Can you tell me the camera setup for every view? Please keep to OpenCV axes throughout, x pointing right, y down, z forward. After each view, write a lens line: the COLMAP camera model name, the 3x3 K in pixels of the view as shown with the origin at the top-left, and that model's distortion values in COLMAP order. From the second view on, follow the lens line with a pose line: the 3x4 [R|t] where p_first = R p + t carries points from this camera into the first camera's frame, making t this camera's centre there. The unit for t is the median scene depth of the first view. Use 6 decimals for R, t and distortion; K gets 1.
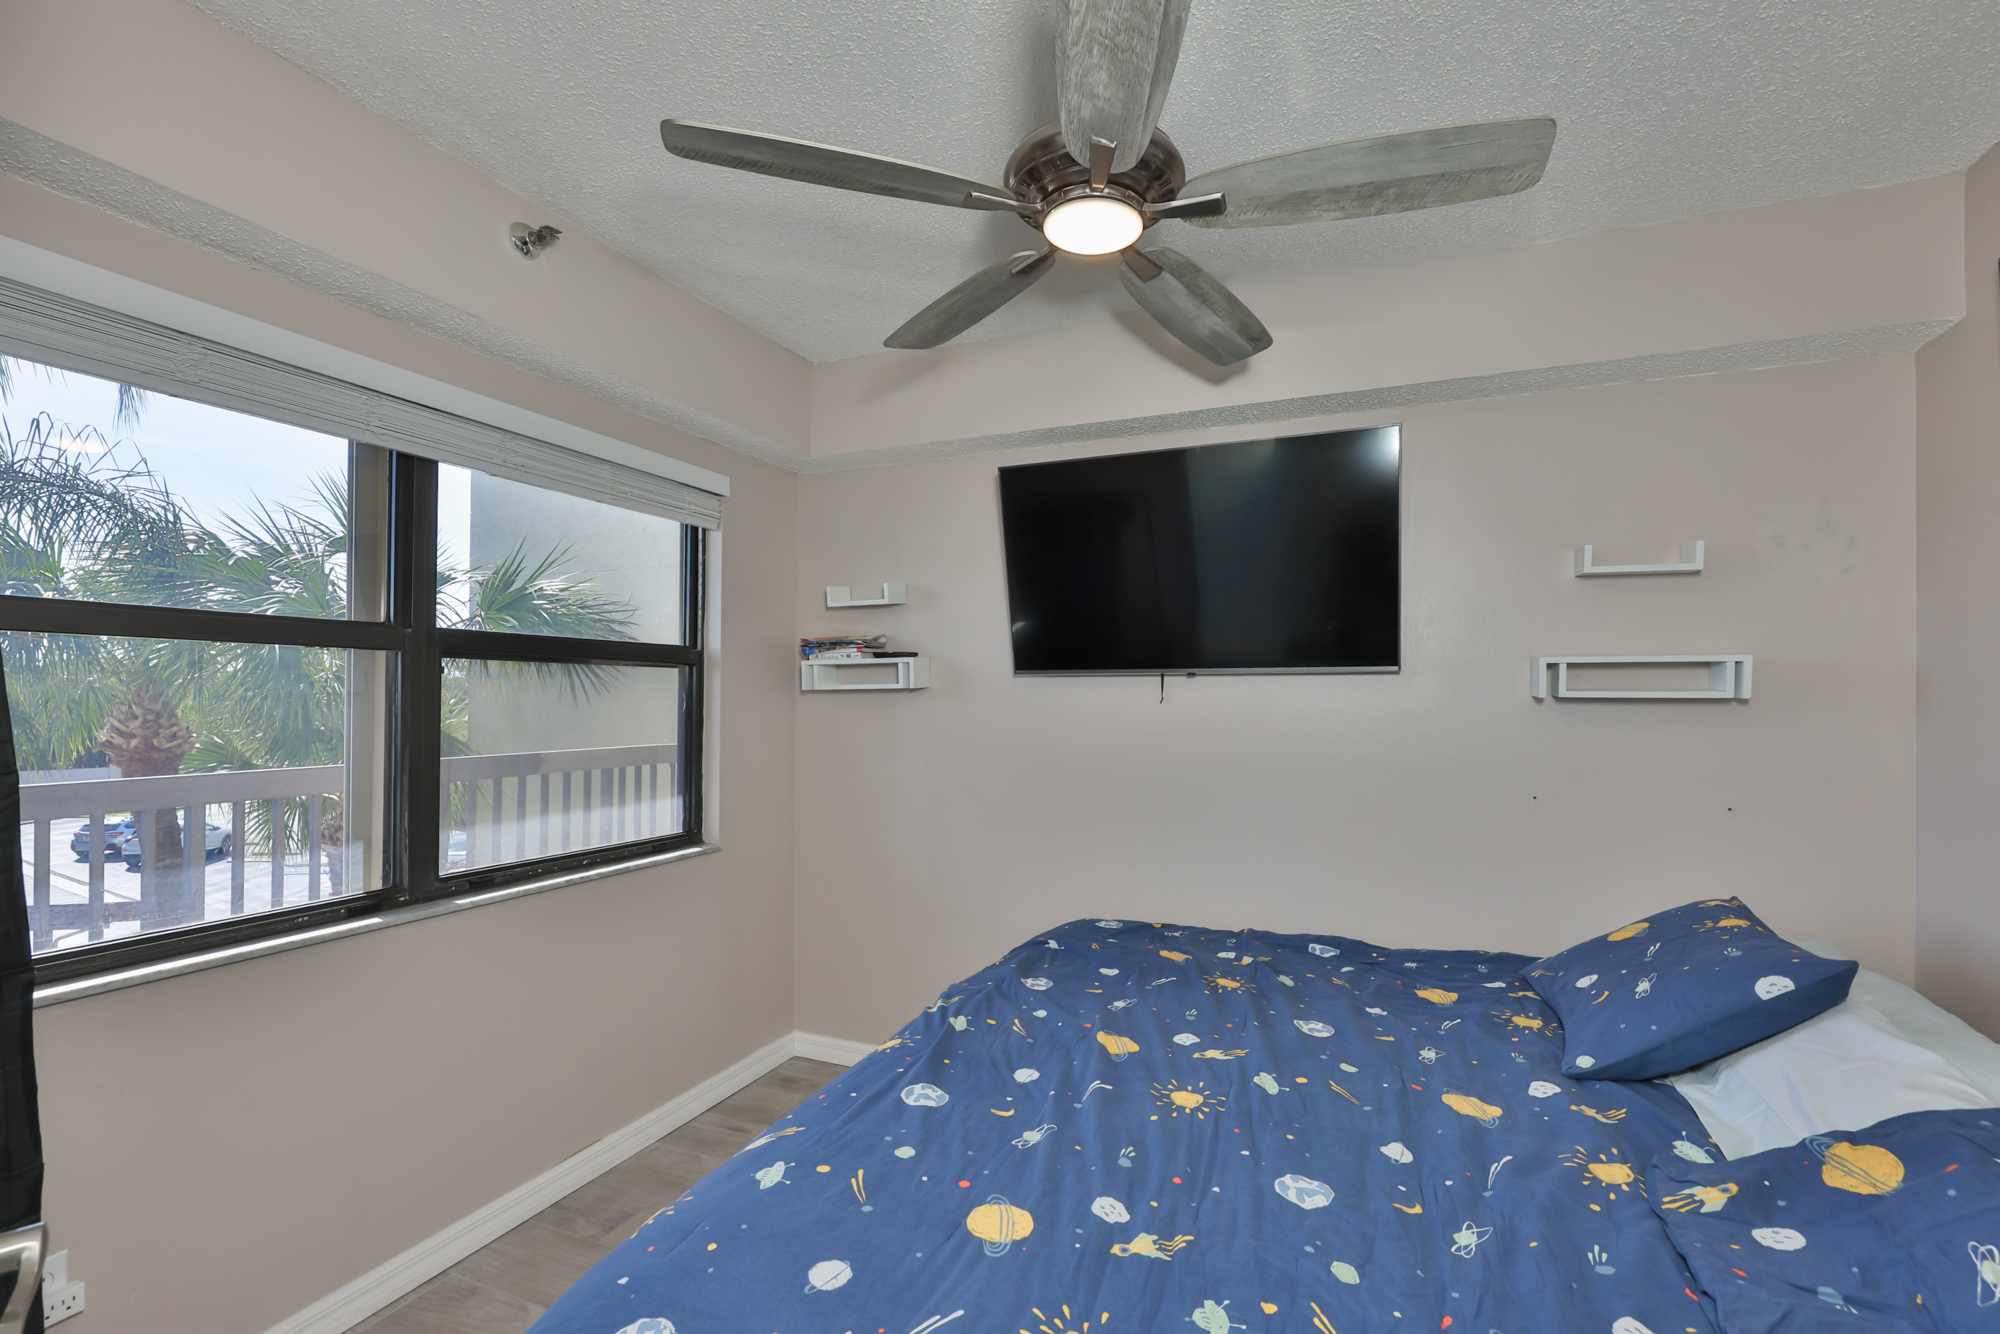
lens RADIAL K [[867.1, 0, 1011.2], [0, 867.1, 686.0], [0, 0, 1]] dist [-0.001168, 0.000114]
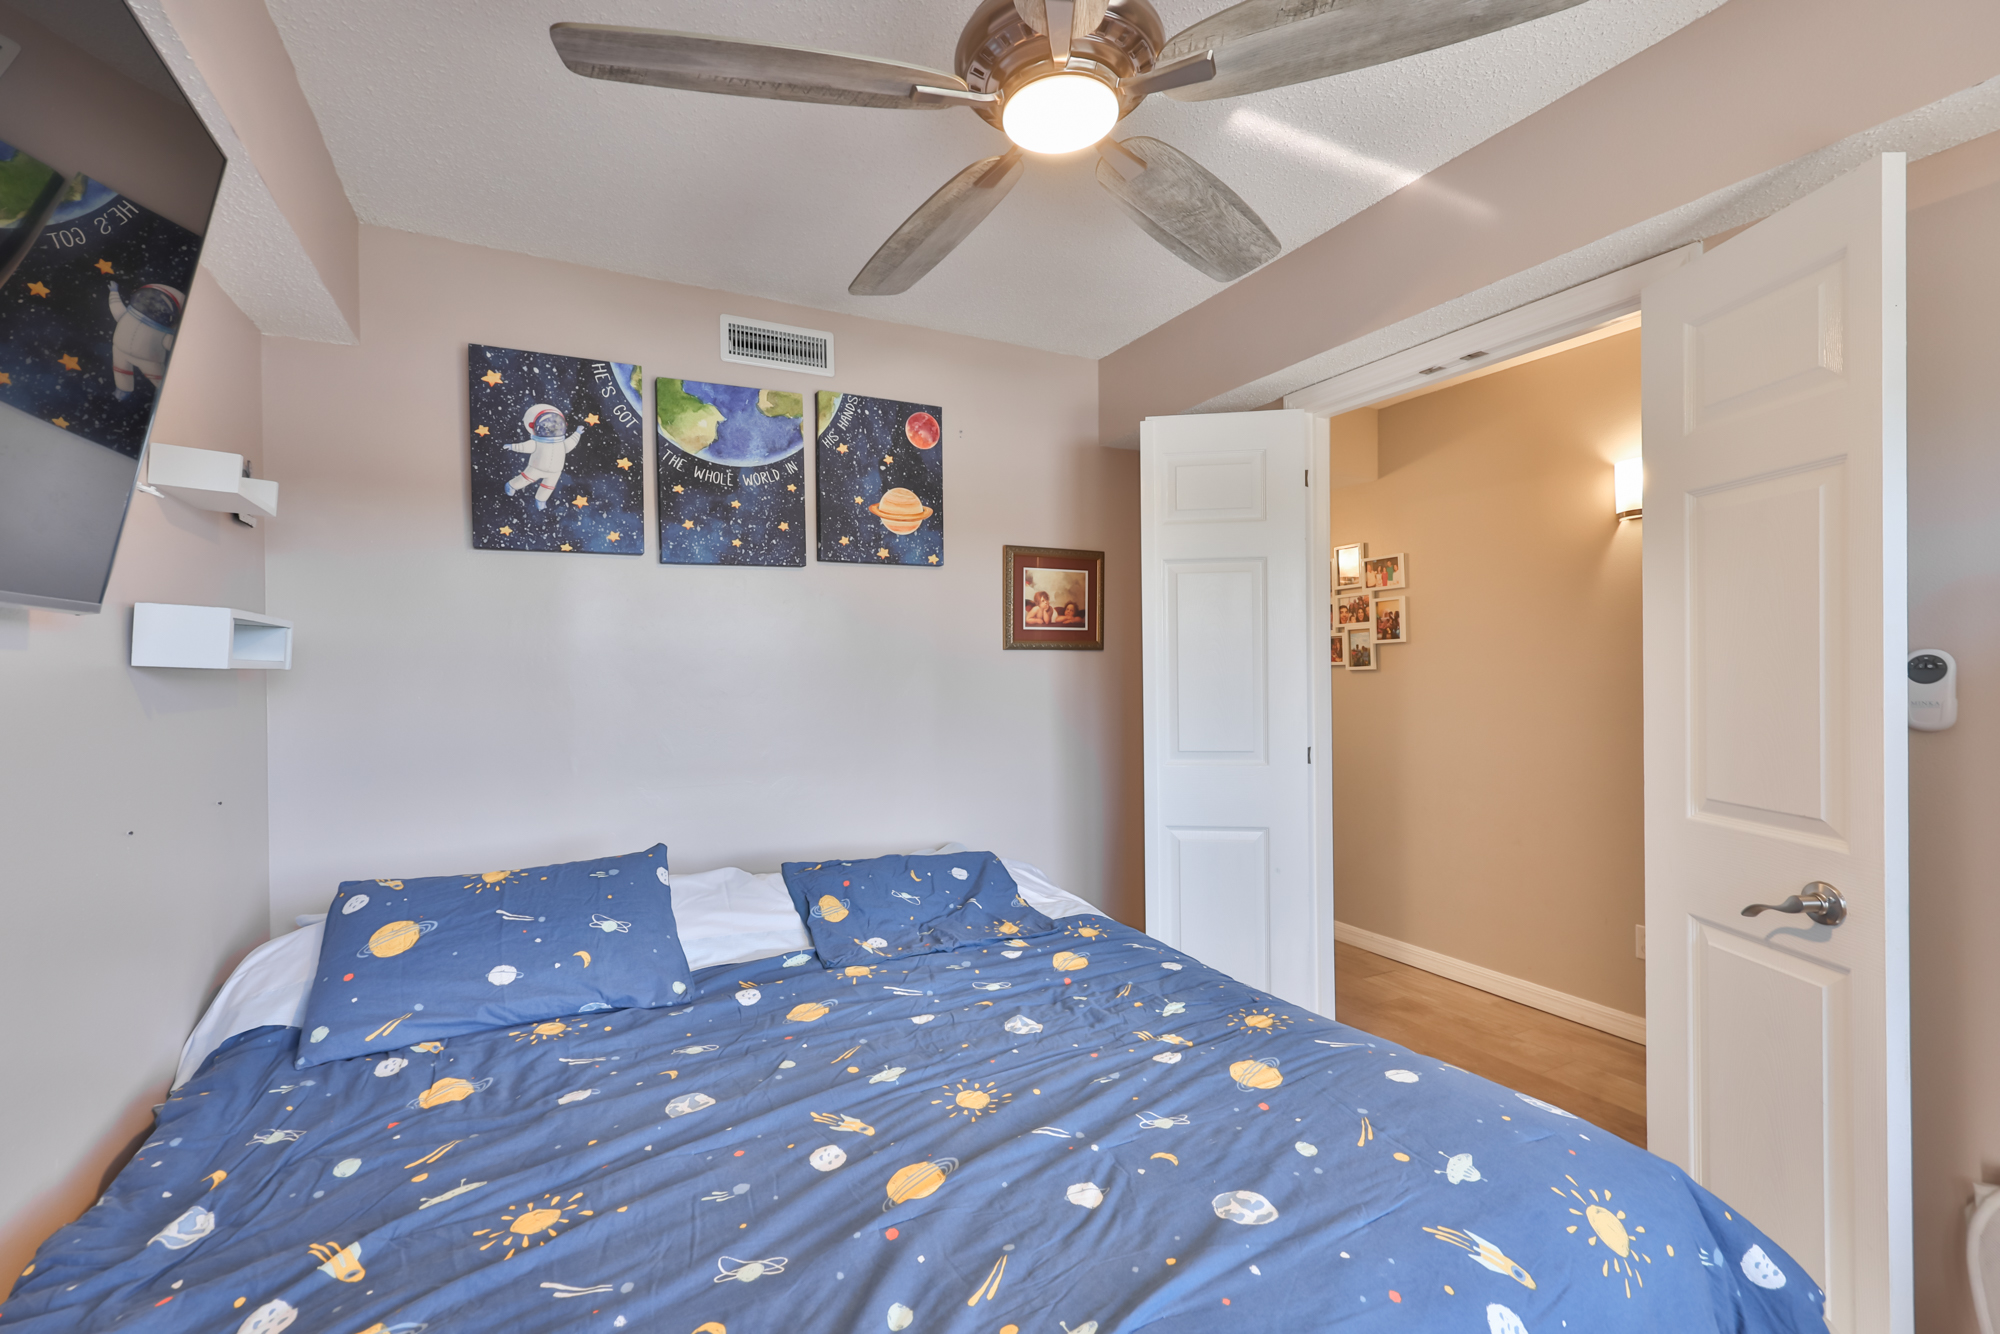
lens RADIAL K [[850.2, 0, 1003.7], [0, 850.2, 672.9], [0, 0, 1]] dist [-0.000249, 0.000179]
pose [[-0.771229, 0.000030, 0.636558, -0.425239], [0.001073, 0.999999, 0.001253, 0.022936], [-0.636557, 0.001649, -0.771228, 1.789922]]
